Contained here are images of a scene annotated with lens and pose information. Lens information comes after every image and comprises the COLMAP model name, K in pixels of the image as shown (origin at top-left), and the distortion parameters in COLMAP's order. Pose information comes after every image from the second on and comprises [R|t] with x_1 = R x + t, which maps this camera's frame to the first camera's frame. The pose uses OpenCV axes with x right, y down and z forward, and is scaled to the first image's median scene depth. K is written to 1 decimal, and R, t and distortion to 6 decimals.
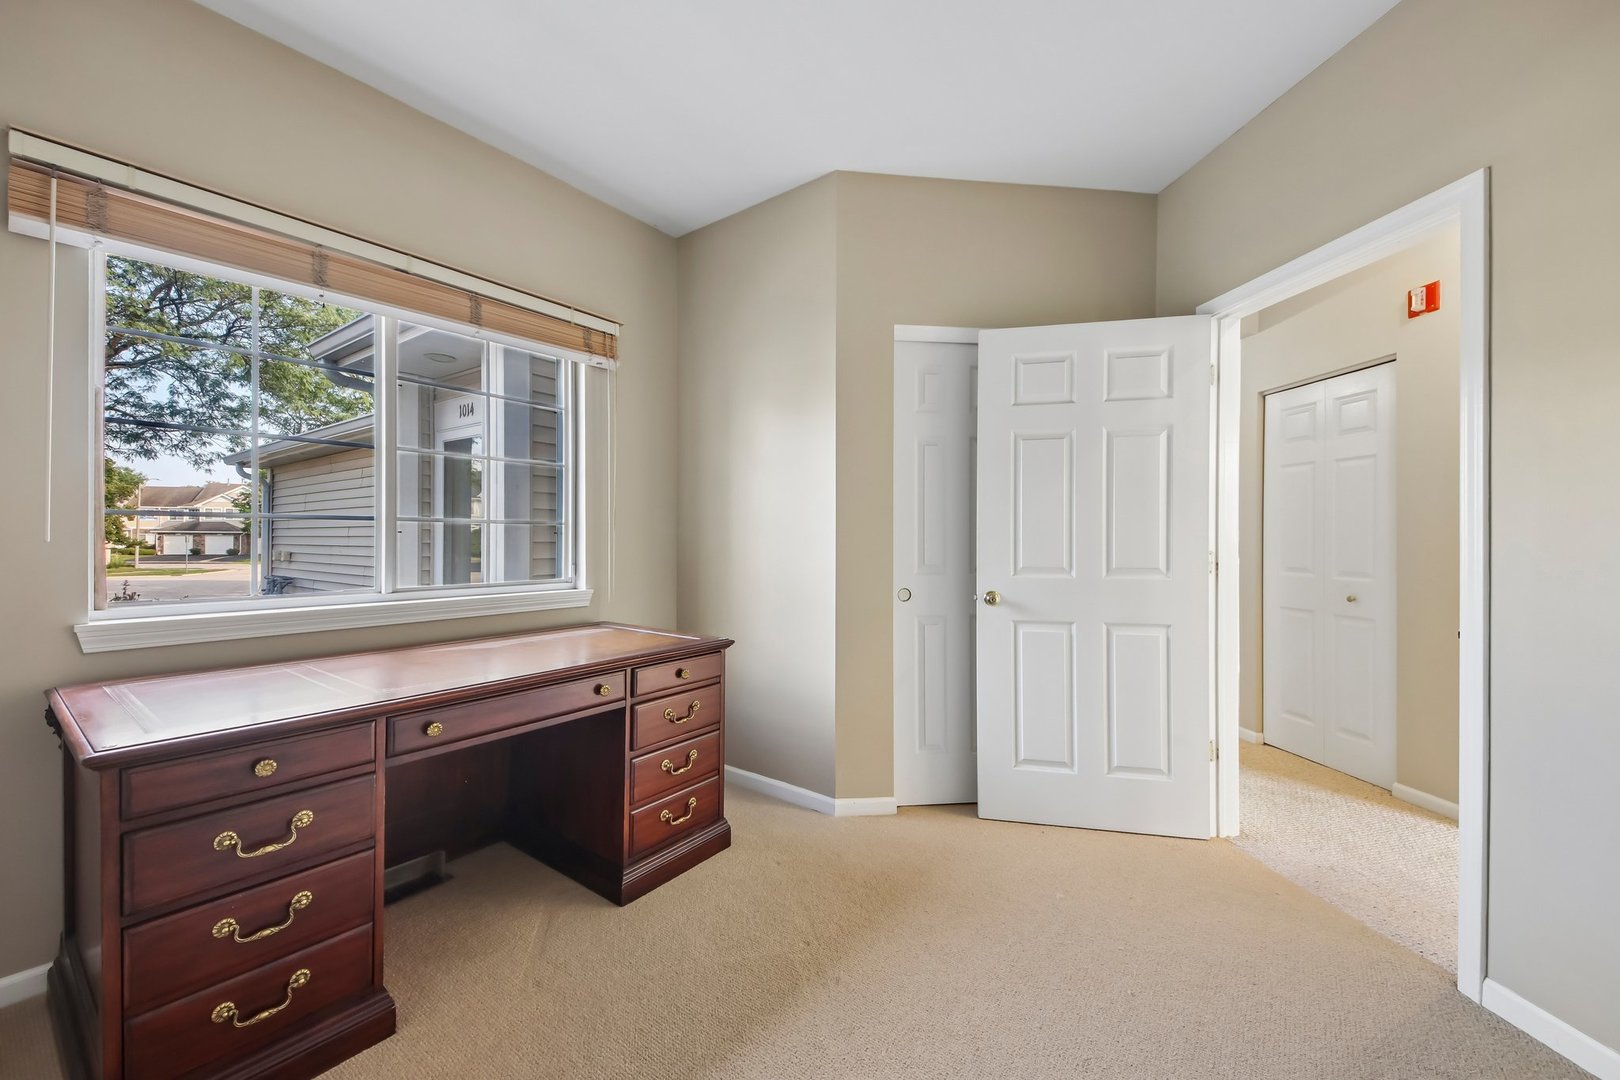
lens RADIAL K [[622.3, 0, 817.4], [0, 622.3, 543.8], [0, 0, 1]] dist [0.015354, -0.017017]
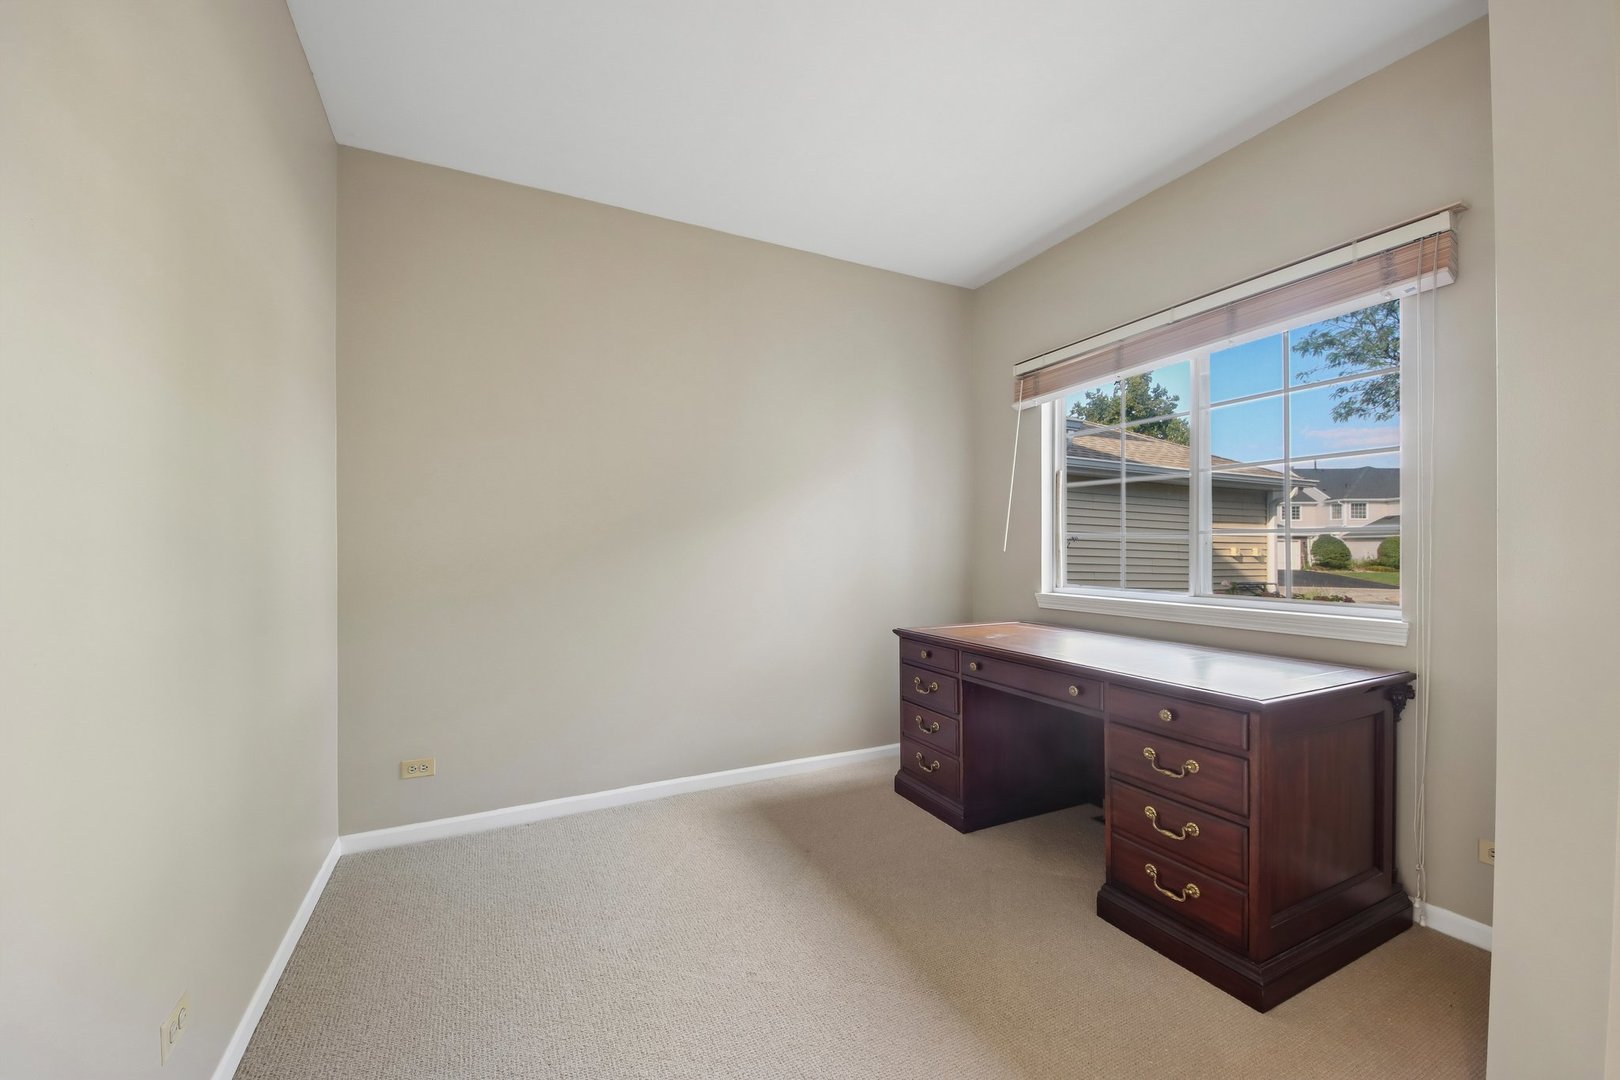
lens RADIAL K [[612.5, 0, 802.7], [0, 612.5, 549.4], [0, 0, 1]] dist [0.052868, -0.024929]
pose [[-0.449967, -0.005376, -0.893029, 0.650310], [-0.007232, 0.999971, -0.002376, -0.000185], [0.893016, 0.005389, -0.449993, 0.835594]]
